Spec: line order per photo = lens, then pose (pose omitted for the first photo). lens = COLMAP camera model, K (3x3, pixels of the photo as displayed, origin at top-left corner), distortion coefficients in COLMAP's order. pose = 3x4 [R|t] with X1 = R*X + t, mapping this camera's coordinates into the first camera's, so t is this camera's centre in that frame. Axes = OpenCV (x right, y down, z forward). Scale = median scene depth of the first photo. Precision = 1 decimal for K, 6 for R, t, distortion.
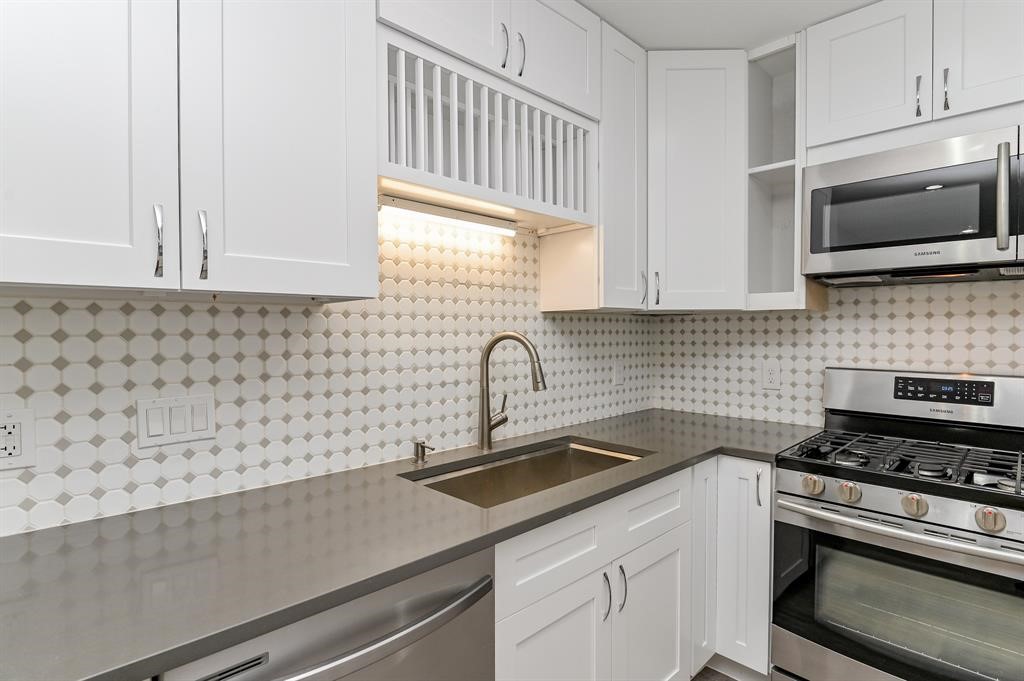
lens RADIAL K [[504.4, 0, 514.0], [0, 504.4, 339.9], [0, 0, 1]] dist [-0.018539, -0.004106]
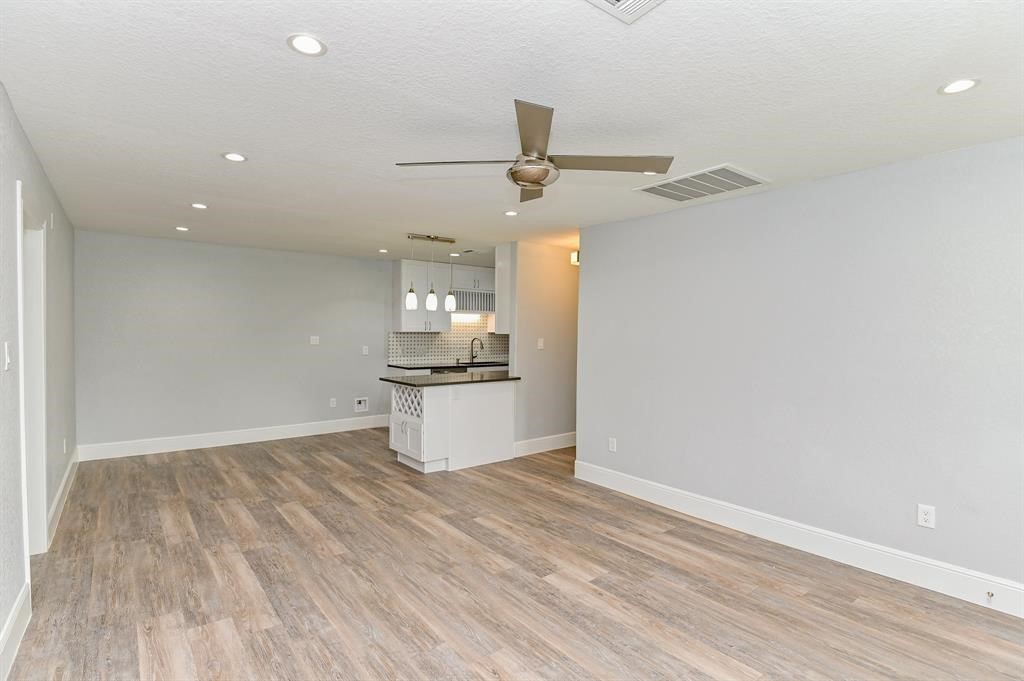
lens RADIAL K [[504.4, 0, 508.8], [0, 504.4, 339.6], [0, 0, 1]] dist [-0.018539, -0.004106]
pose [[0.994839, 0.015694, -0.100244, 0.796060], [-0.015967, 0.999871, -0.001925, 0.010621], [0.100201, 0.003516, 0.994961, -3.838508]]
